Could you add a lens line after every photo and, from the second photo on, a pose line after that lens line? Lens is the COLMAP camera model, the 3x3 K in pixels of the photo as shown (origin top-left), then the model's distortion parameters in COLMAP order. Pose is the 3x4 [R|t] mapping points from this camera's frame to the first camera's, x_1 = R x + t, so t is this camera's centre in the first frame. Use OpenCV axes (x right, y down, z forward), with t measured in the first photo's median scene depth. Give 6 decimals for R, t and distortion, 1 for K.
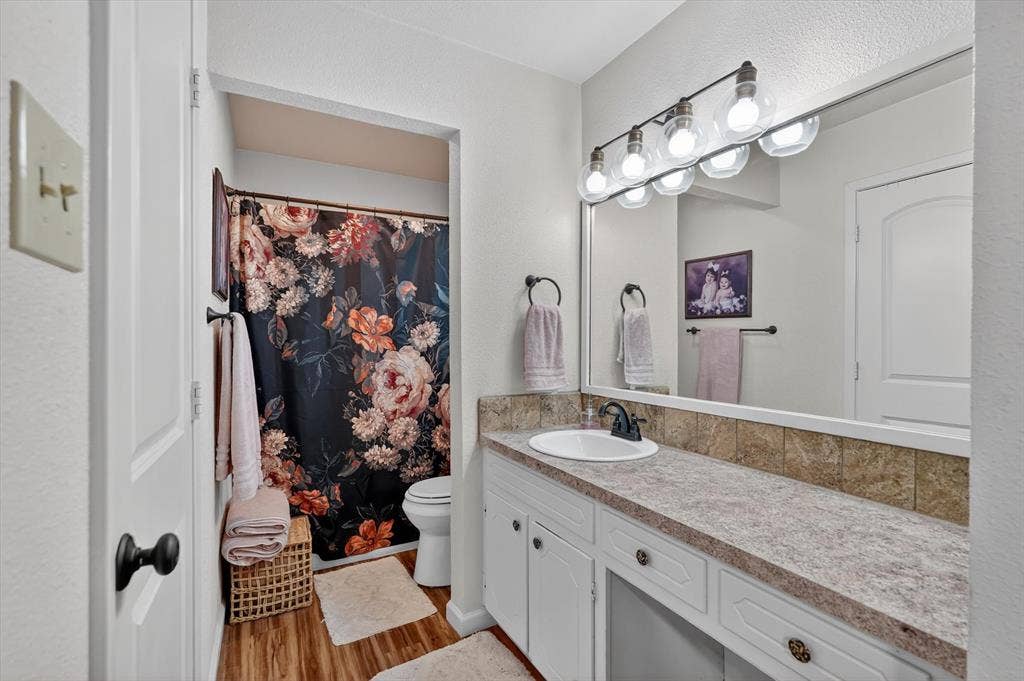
lens RADIAL K [[453.1, 0, 513.8], [0, 453.1, 343.5], [0, 0, 1]] dist [-0.029415, 0.000069]
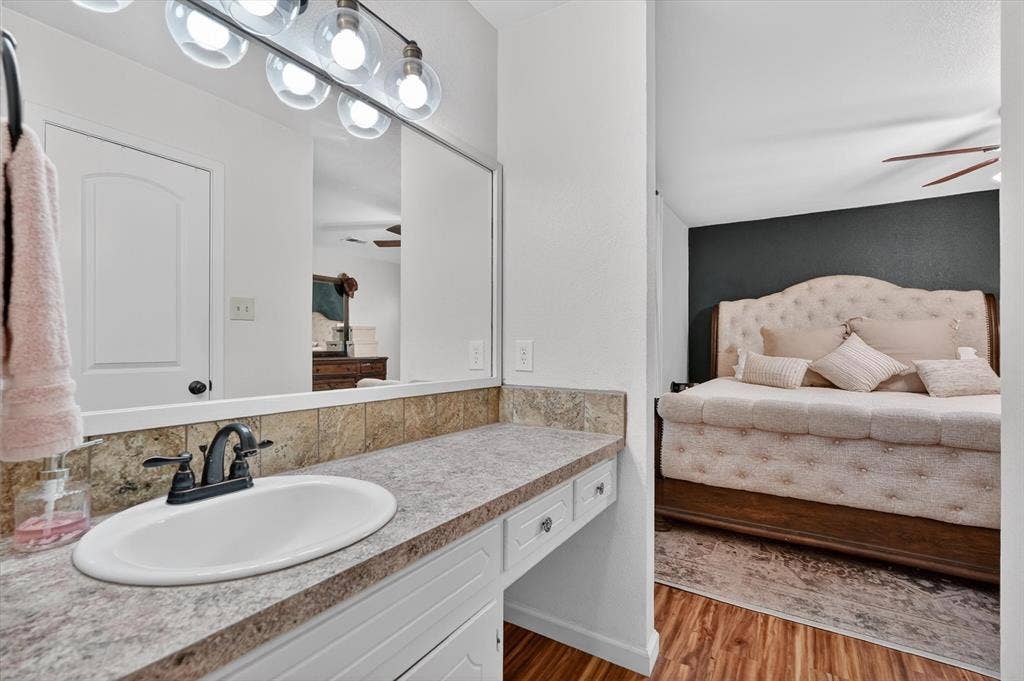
lens RADIAL K [[453.1, 0, 513.8], [0, 453.1, 343.5], [0, 0, 1]] dist [-0.029415, 0.000069]
pose [[-0.470907, -0.001049, 0.882182, -0.481399], [0.001476, 0.999997, 0.001977, 0.055140], [-0.882182, 0.002233, -0.470904, 1.291949]]
